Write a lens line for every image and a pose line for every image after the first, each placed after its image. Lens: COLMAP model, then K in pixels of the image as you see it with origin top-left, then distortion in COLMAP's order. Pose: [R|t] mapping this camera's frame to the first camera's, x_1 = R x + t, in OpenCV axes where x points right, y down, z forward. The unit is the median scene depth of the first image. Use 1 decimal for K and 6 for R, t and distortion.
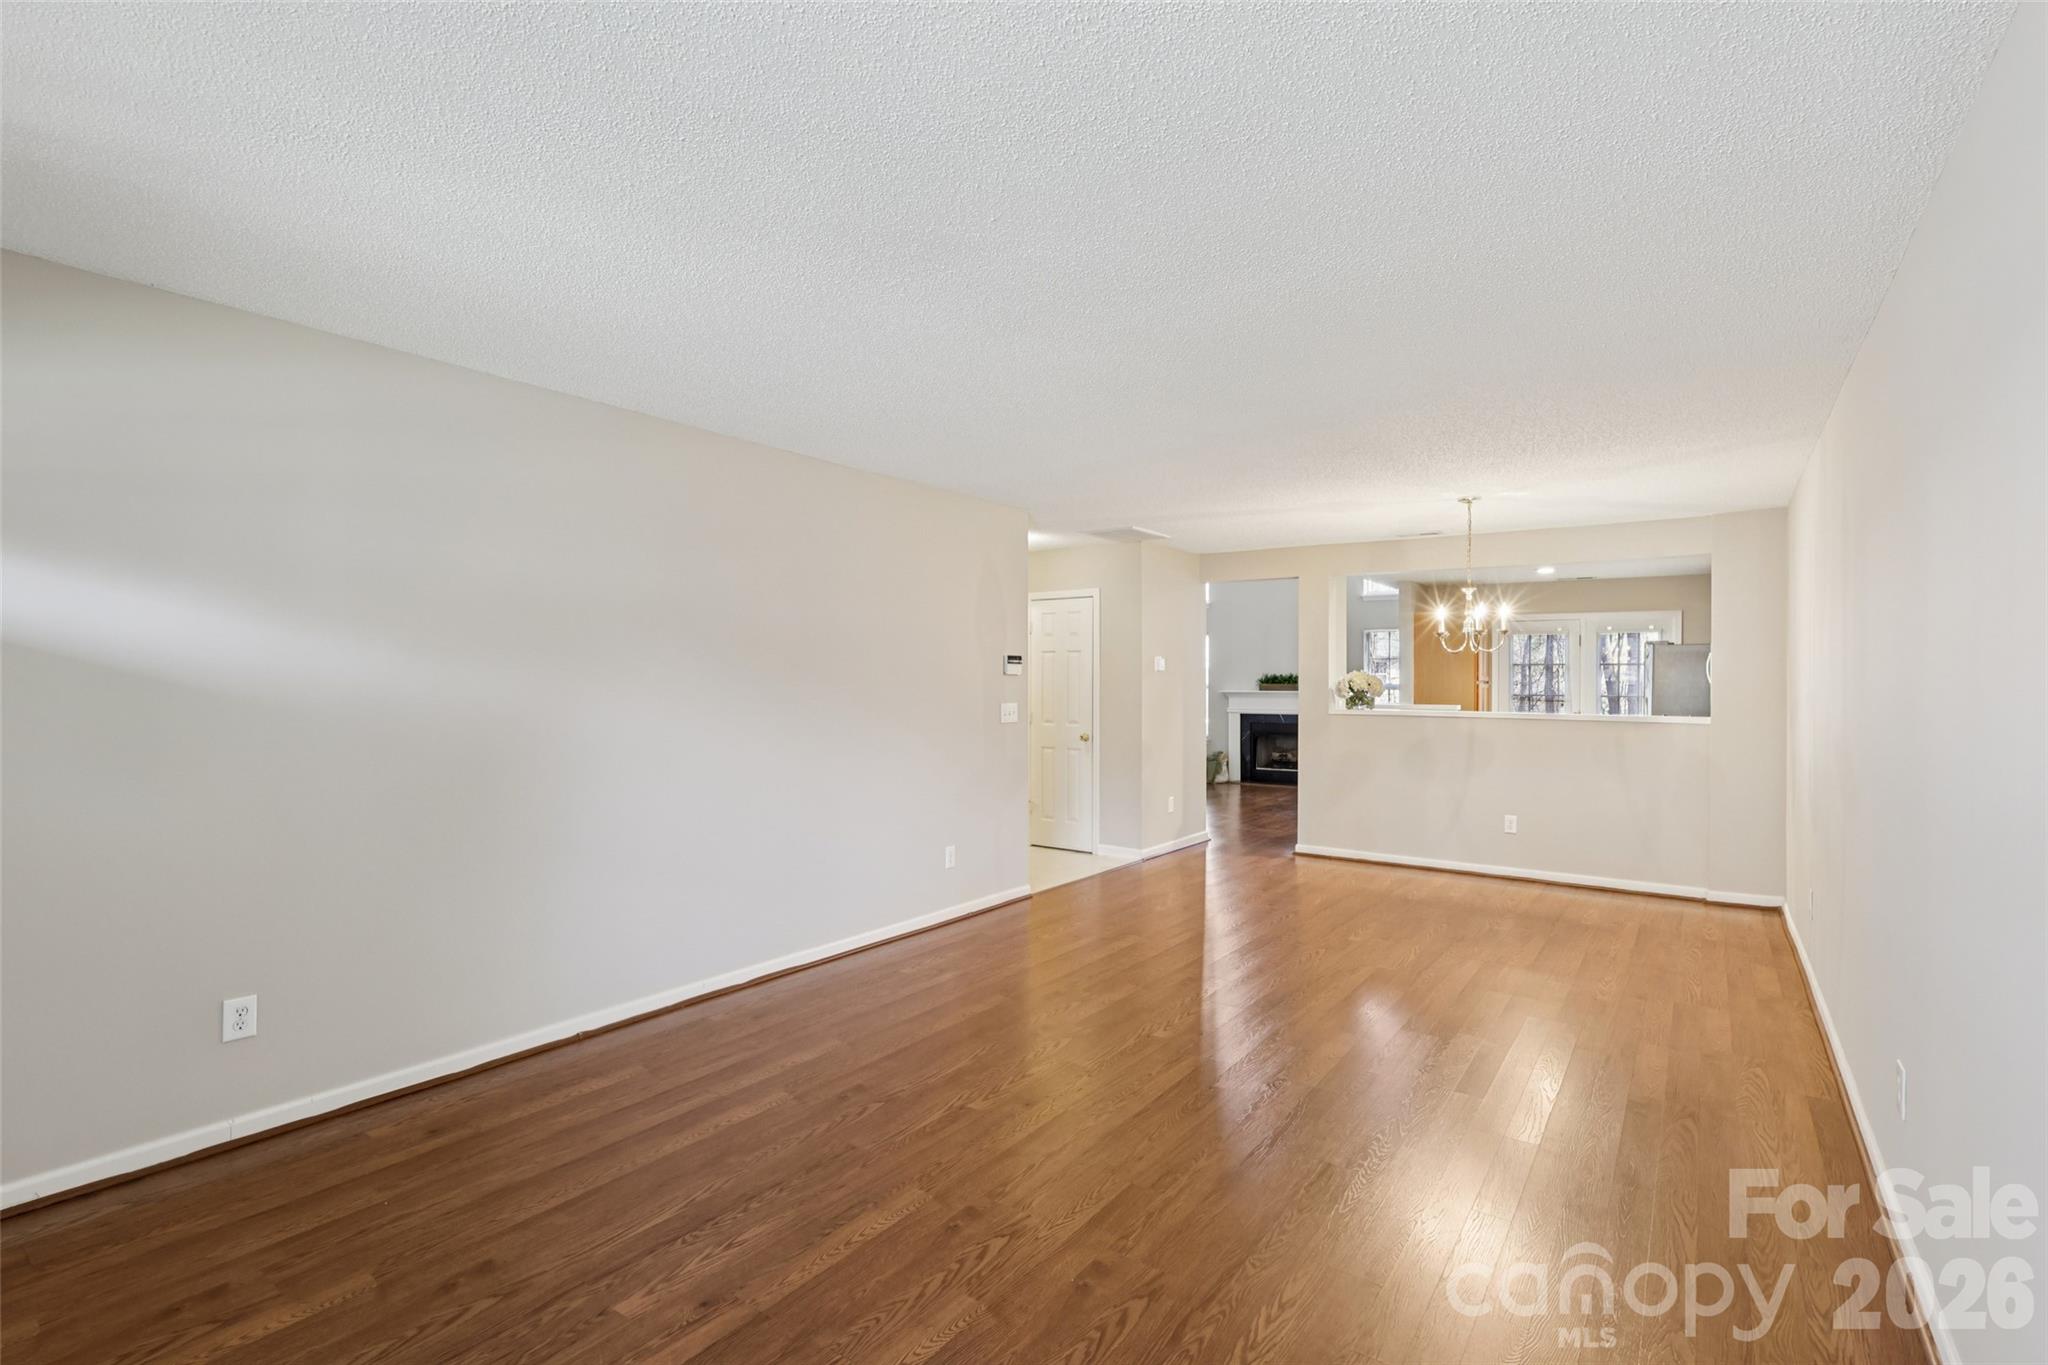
lens RADIAL K [[950.4, 0, 1019.2], [0, 950.4, 683.3], [0, 0, 1]] dist [-0.000140, 0.000276]
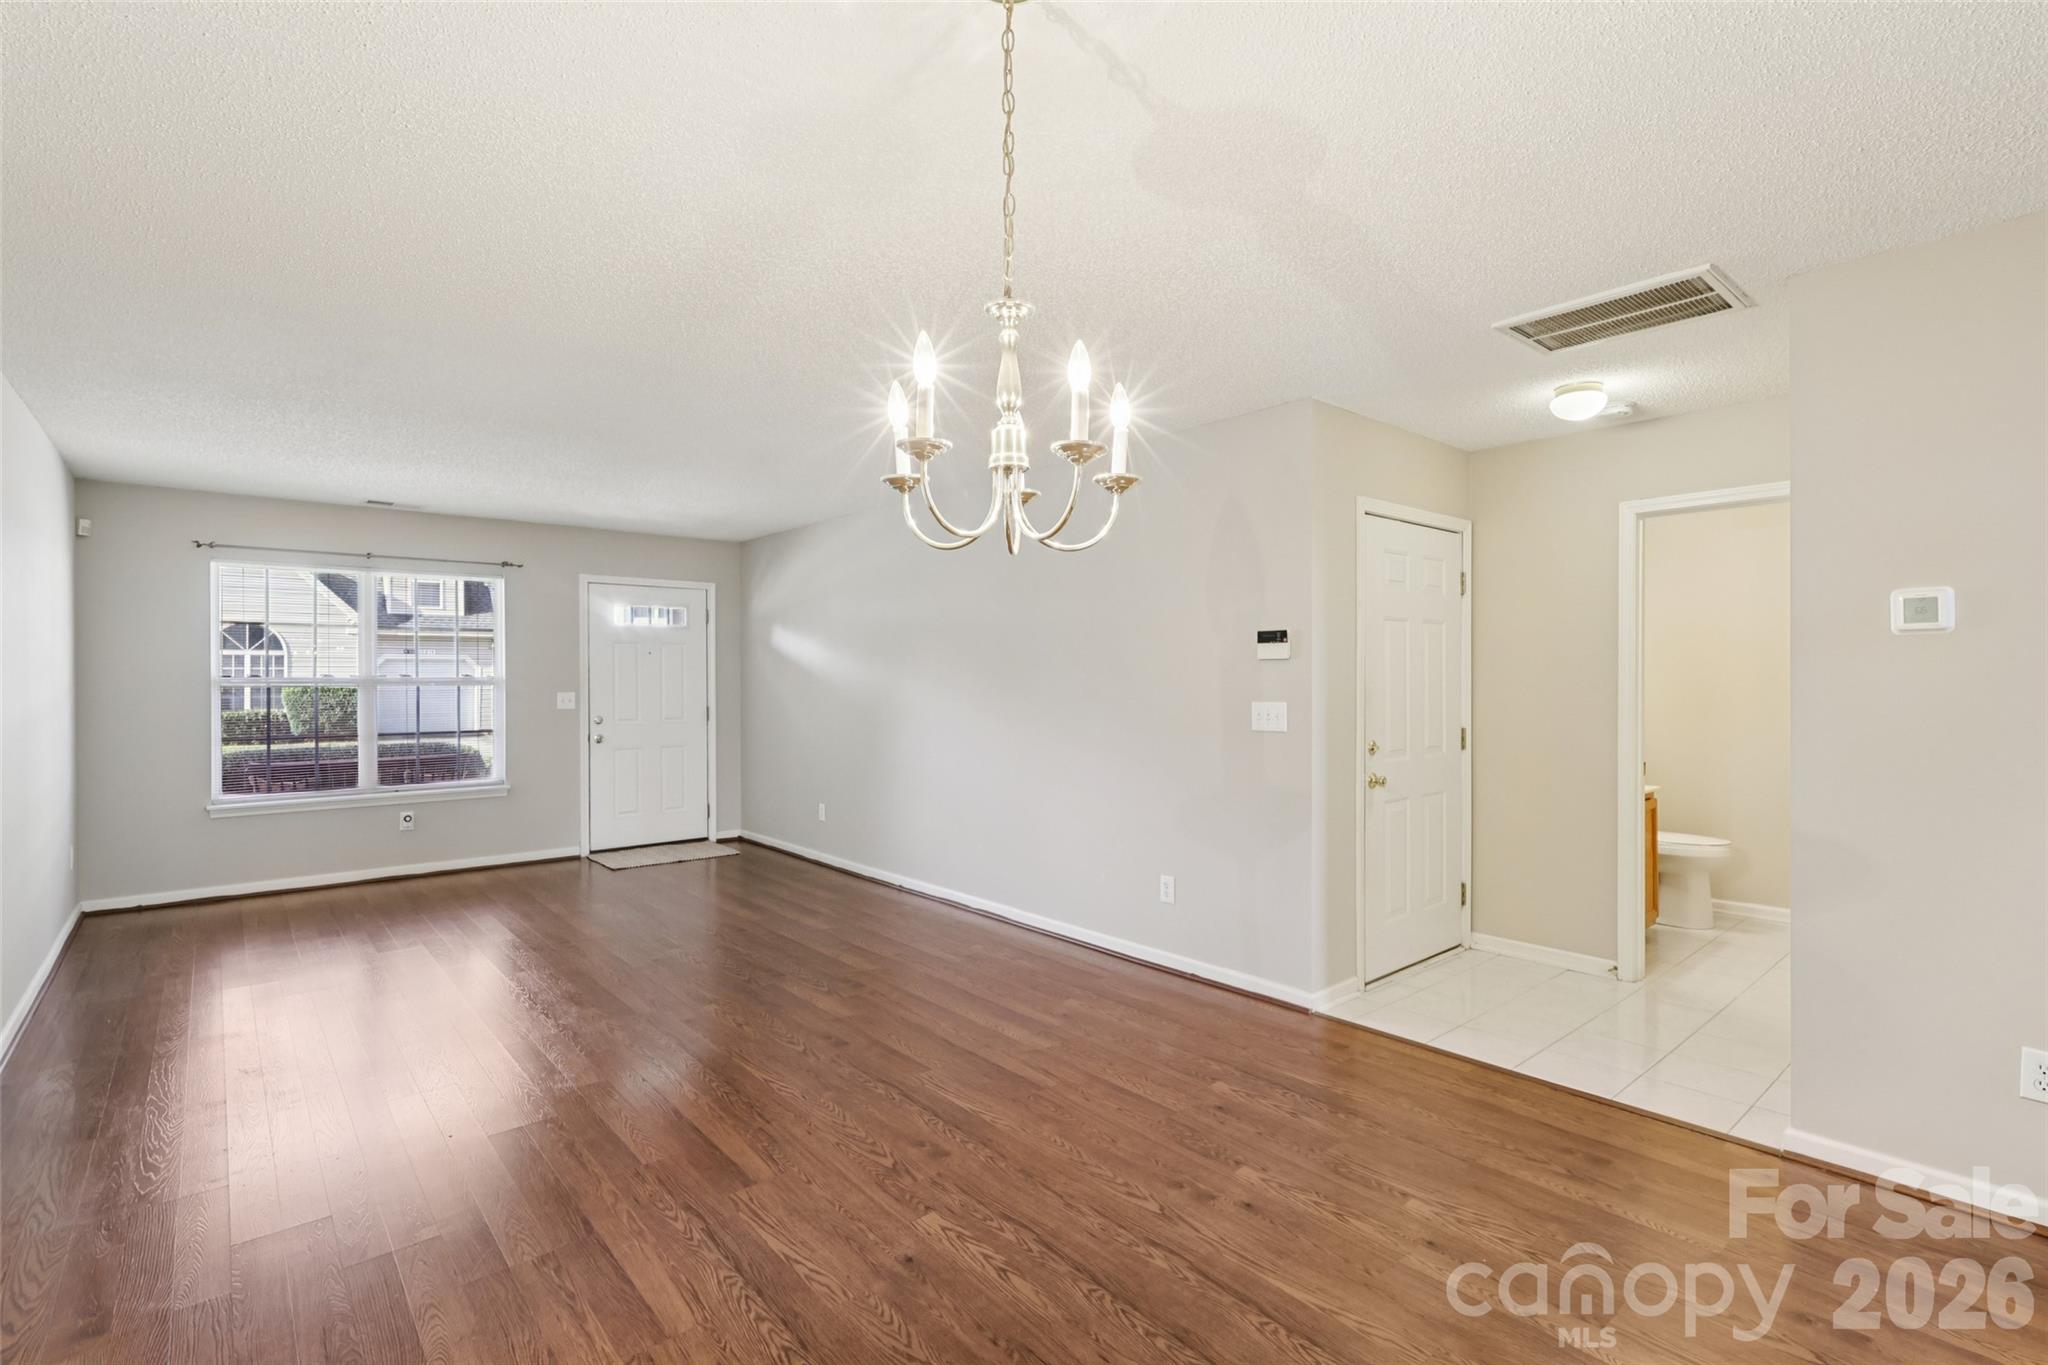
lens RADIAL K [[950.4, 0, 1020.1], [0, 950.4, 662.8], [0, 0, 1]] dist [-0.000140, 0.000276]
pose [[-0.232474, -0.022226, -0.972349, 0.760831], [-0.003152, 0.999751, -0.022098, 0.009370], [0.972597, -0.002072, -0.232486, 1.090128]]
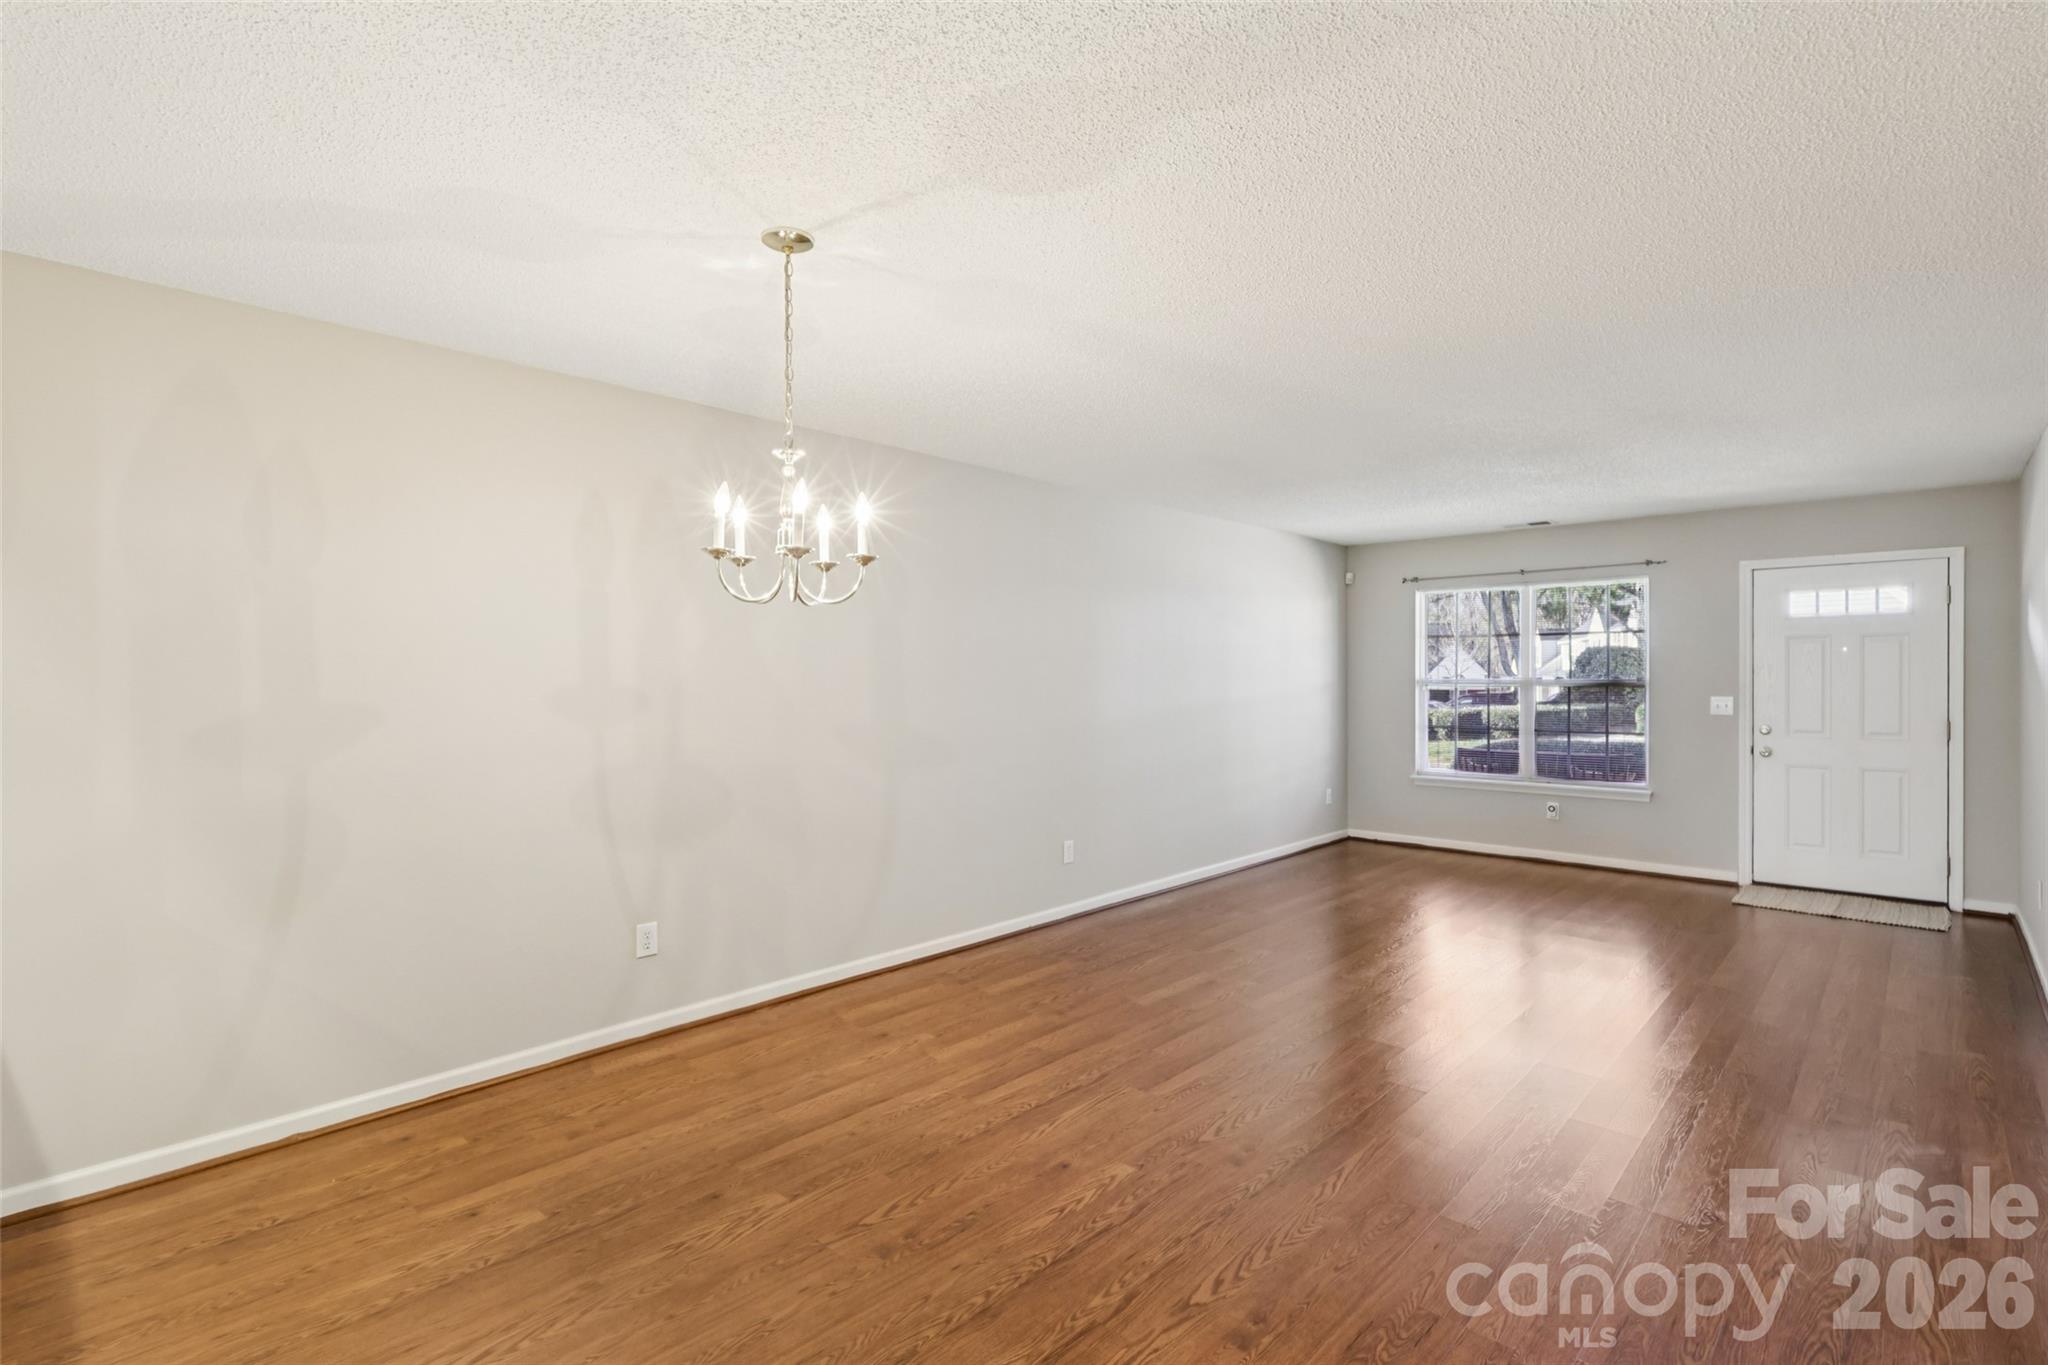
lens RADIAL K [[950.4, 0, 1028.5], [0, 950.4, 678.5], [0, 0, 1]] dist [-0.000140, 0.000276]
pose [[-0.991218, -0.005561, 0.132124, 0.320324], [-0.004868, 0.999973, 0.005568, -0.001383], [-0.132152, 0.004876, -0.991218, 1.445951]]
